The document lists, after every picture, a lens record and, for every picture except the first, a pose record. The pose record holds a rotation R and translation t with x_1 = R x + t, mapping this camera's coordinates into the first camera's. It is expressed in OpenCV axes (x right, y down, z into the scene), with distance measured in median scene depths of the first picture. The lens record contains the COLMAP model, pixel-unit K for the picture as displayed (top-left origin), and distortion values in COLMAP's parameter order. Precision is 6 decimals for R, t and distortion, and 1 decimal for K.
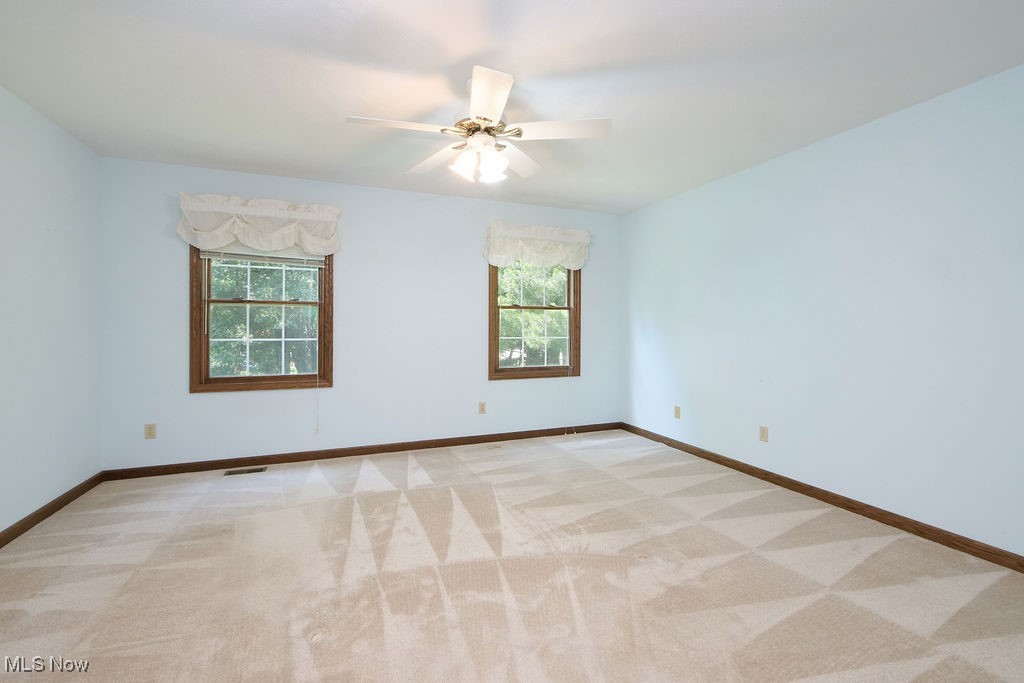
lens RADIAL K [[434.4, 0, 509.4], [0, 434.4, 328.4], [0, 0, 1]] dist [-0.002124, -0.000647]
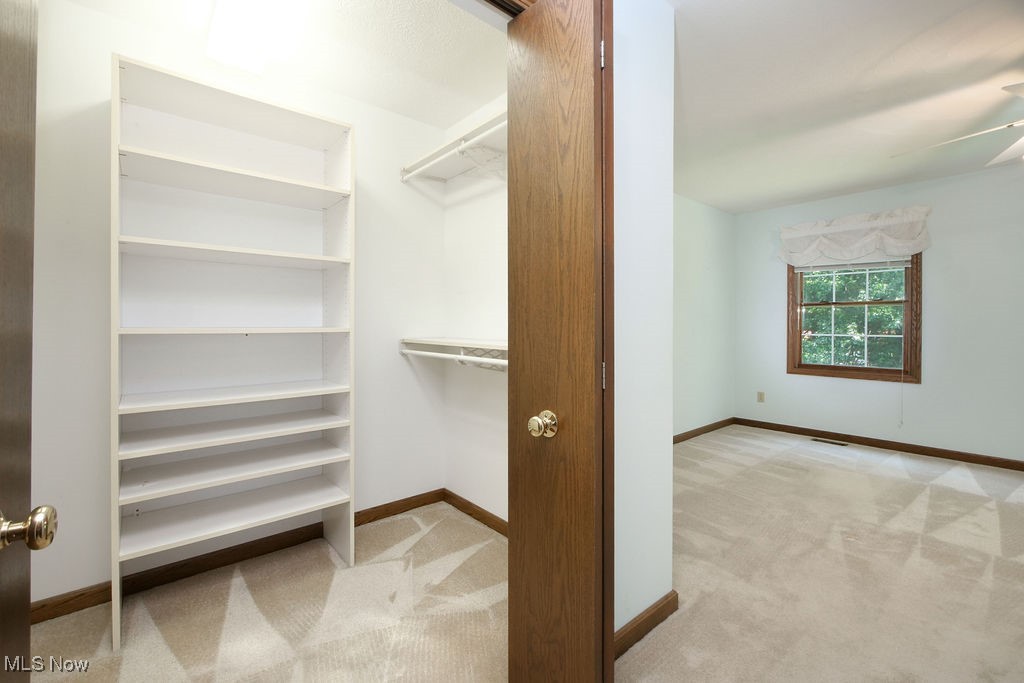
lens RADIAL K [[434.4, 0, 509.4], [0, 434.4, 328.4], [0, 0, 1]] dist [-0.002124, -0.000647]
pose [[0.324274, 0.004057, -0.945955, 0.259040], [-0.003156, 0.999990, 0.003207, 0.006577], [0.945958, 0.001946, 0.324283, -0.254415]]
